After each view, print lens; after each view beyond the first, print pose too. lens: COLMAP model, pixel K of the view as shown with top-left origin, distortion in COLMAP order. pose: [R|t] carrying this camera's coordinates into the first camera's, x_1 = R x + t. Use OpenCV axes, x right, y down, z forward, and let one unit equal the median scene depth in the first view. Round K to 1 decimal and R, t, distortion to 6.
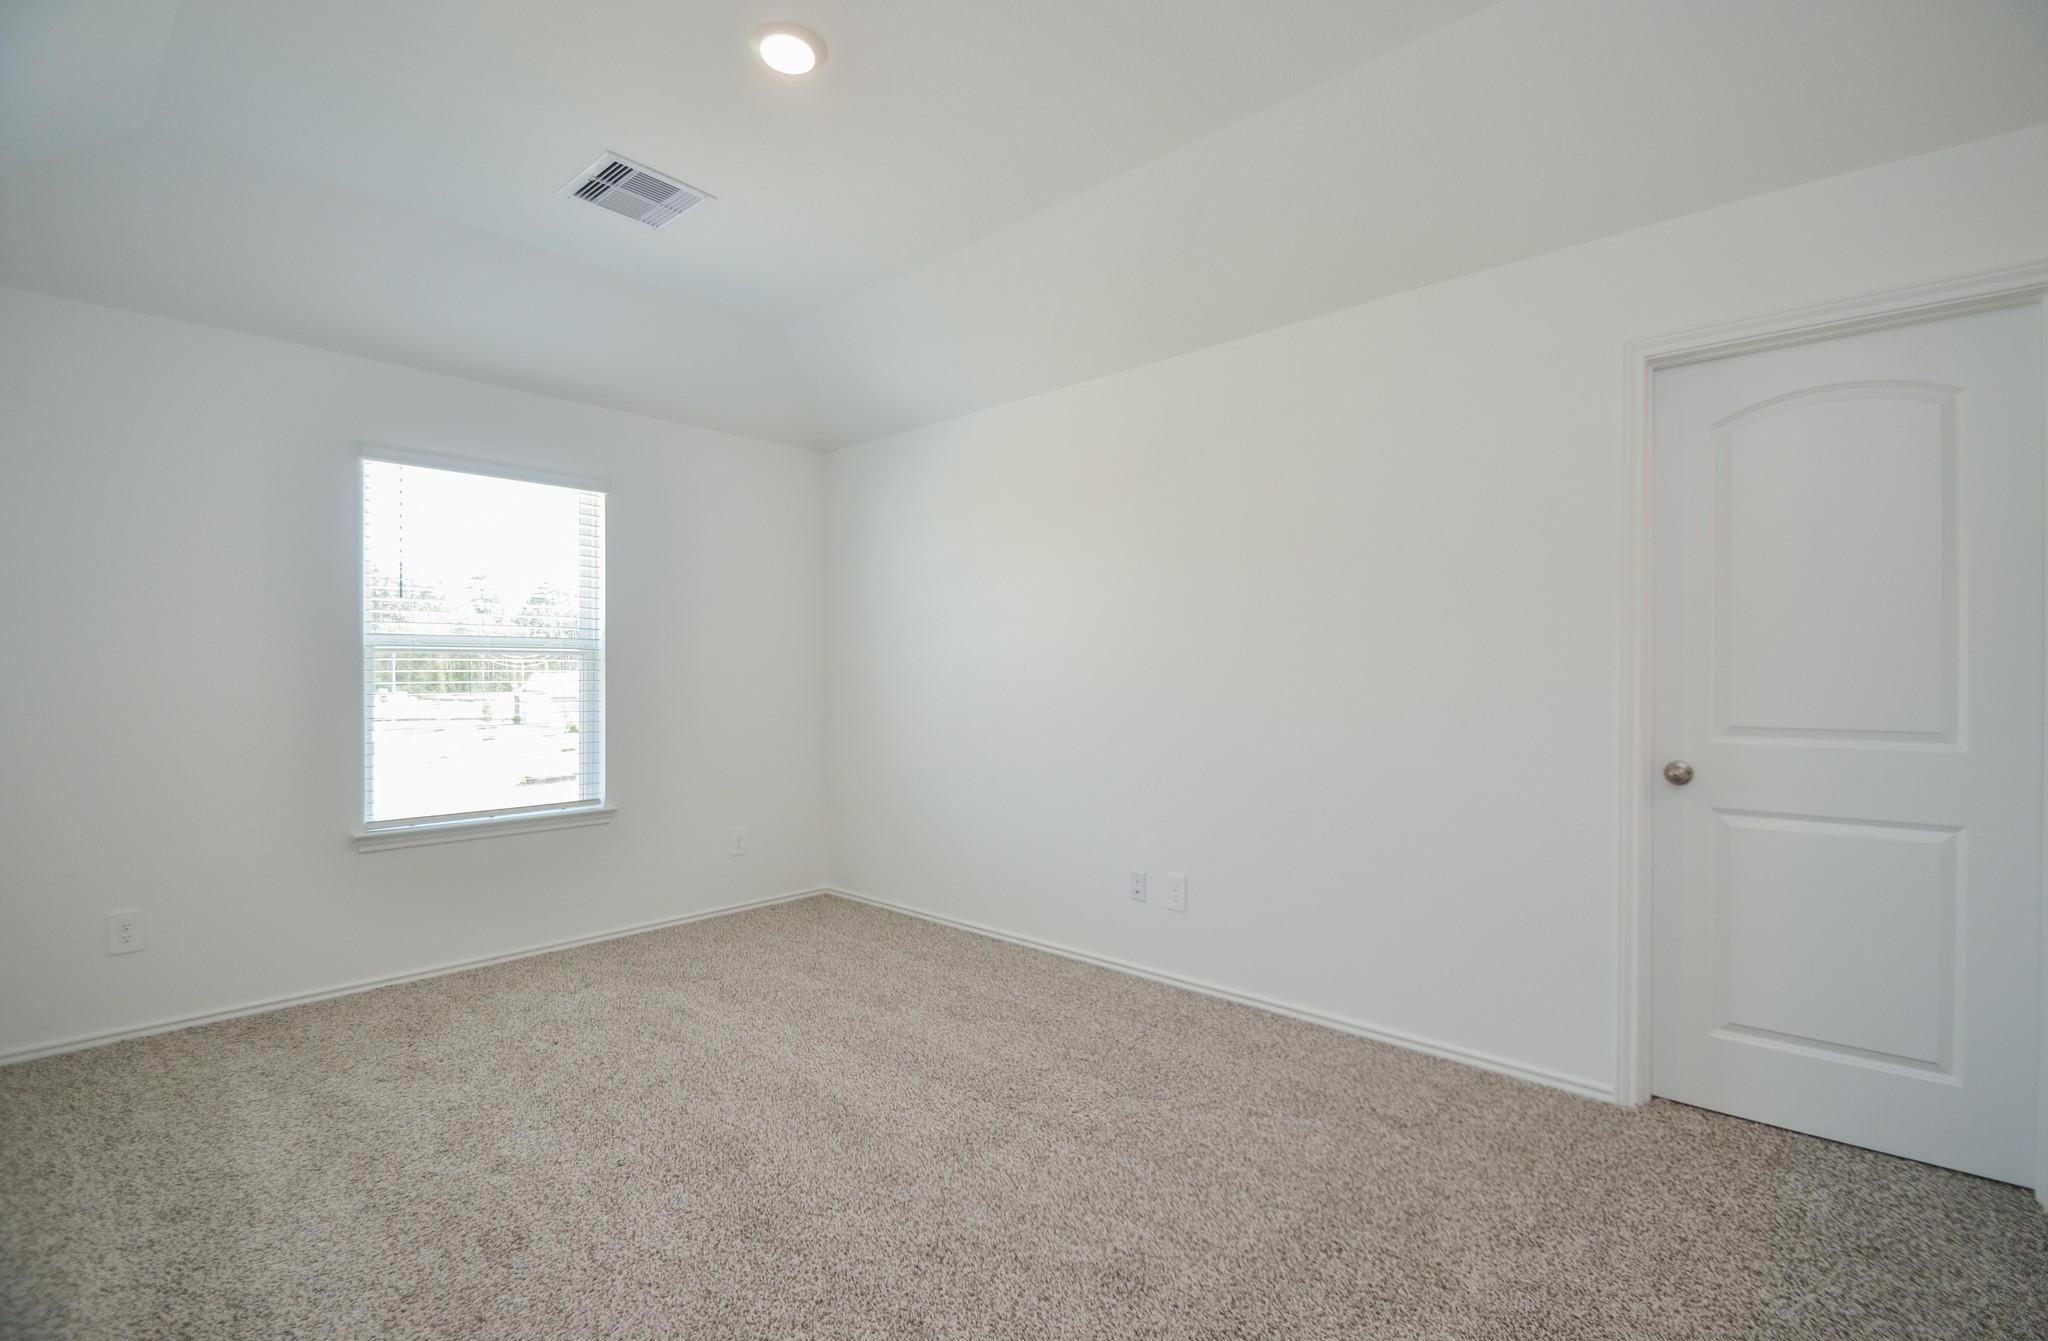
lens RADIAL K [[922.0, 0, 1038.6], [0, 922.0, 671.3], [0, 0, 1]] dist [-0.016036, -0.000391]
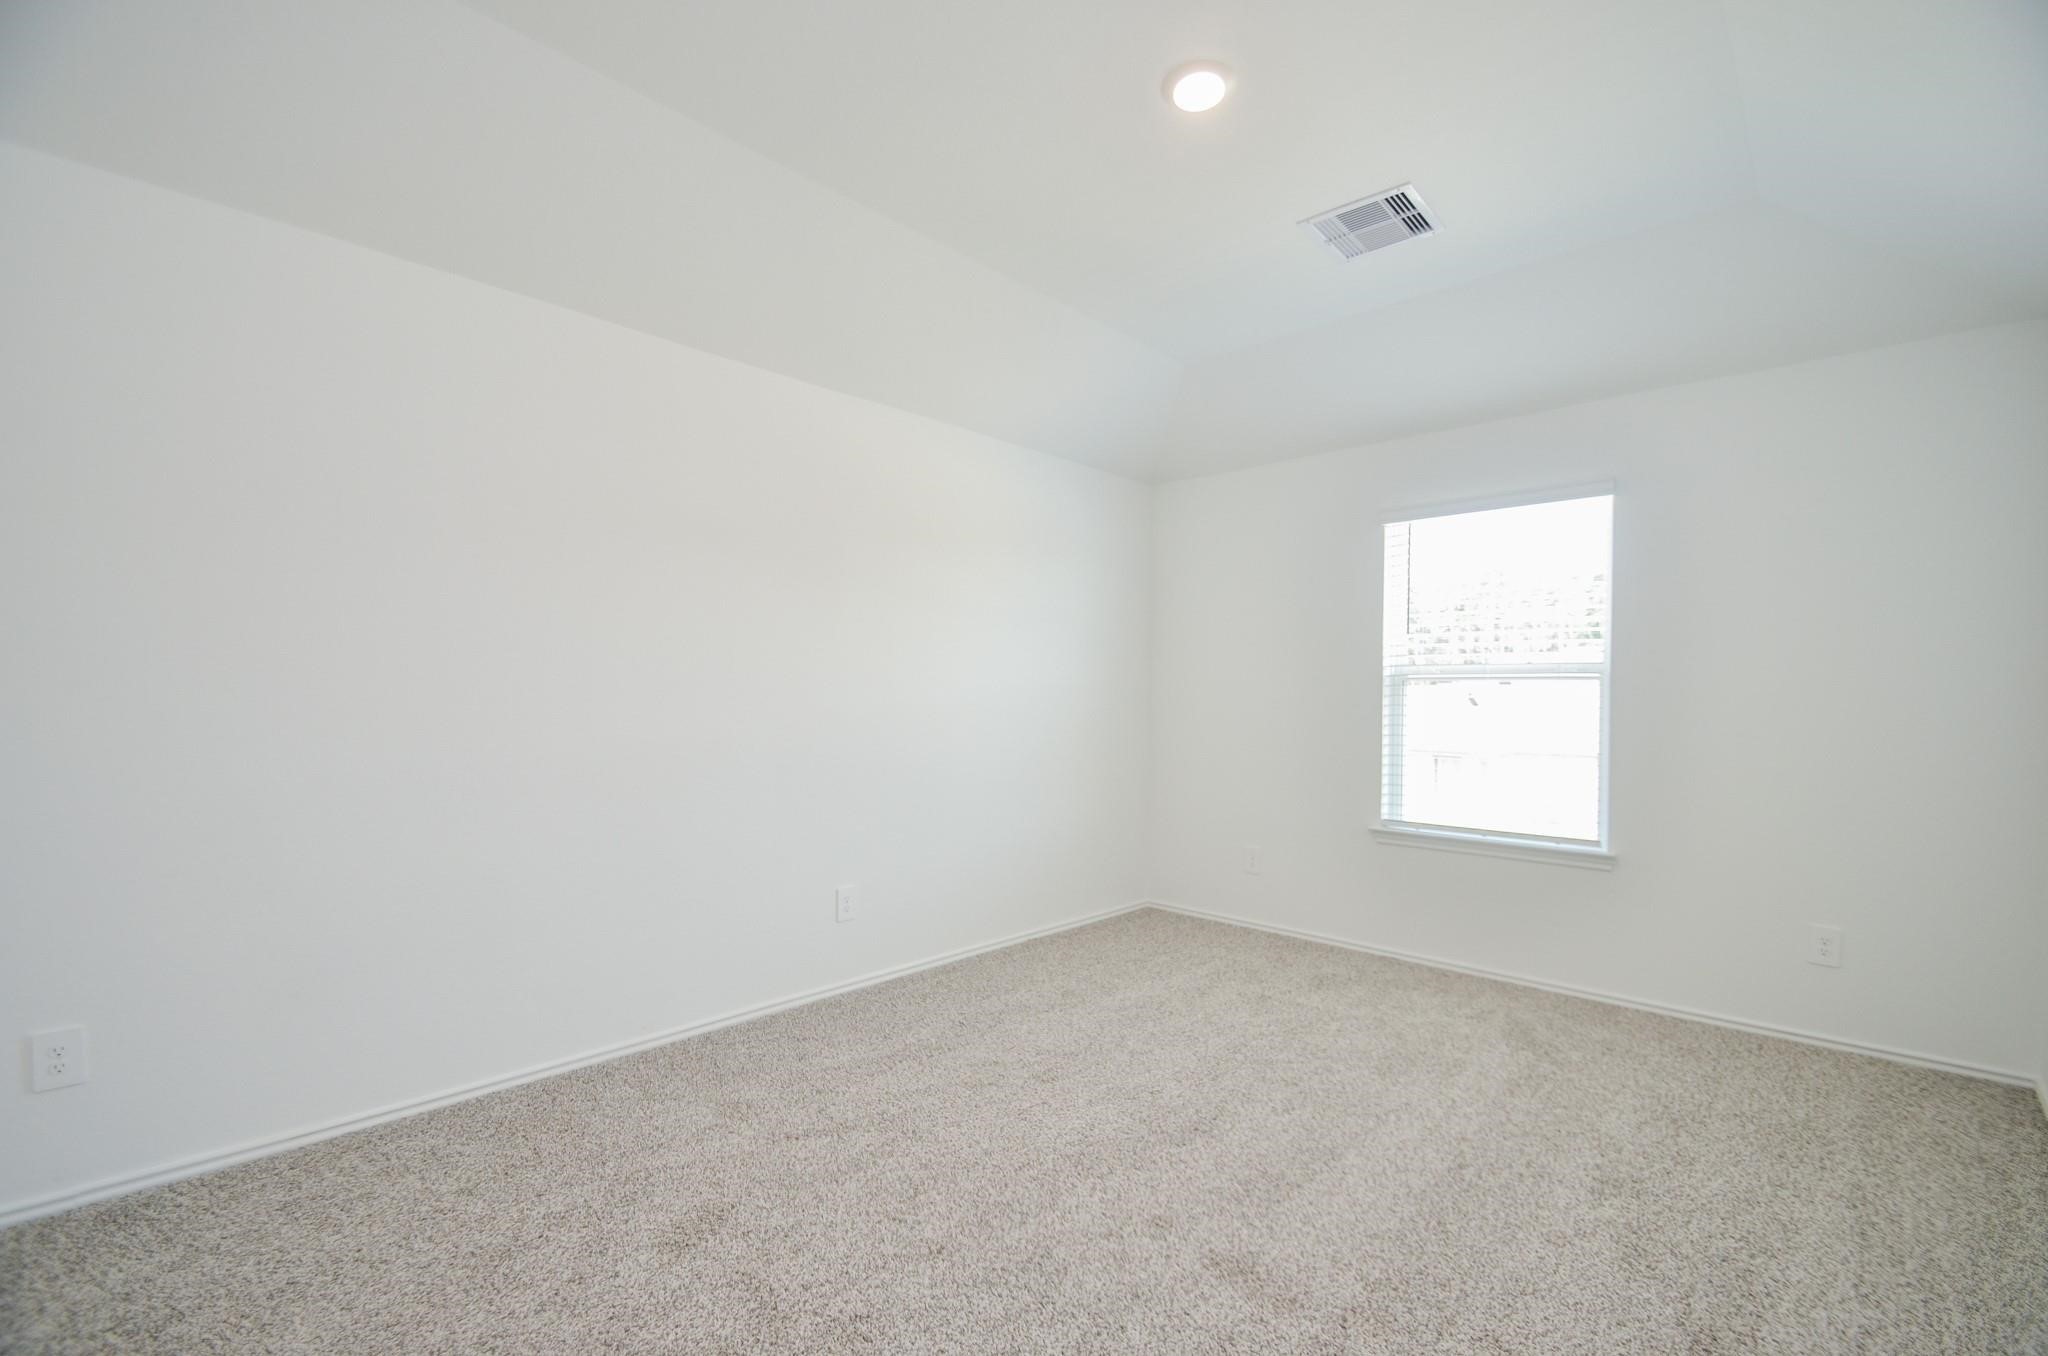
lens RADIAL K [[898.6, 0, 1021.6], [0, 898.6, 694.5], [0, 0, 1]] dist [0.004213, -0.006469]
pose [[-0.045410, -0.000323, -0.998968, 0.496164], [-0.008403, 0.999965, 0.000058, 0.002143], [0.998933, 0.008397, -0.045411, 0.567640]]
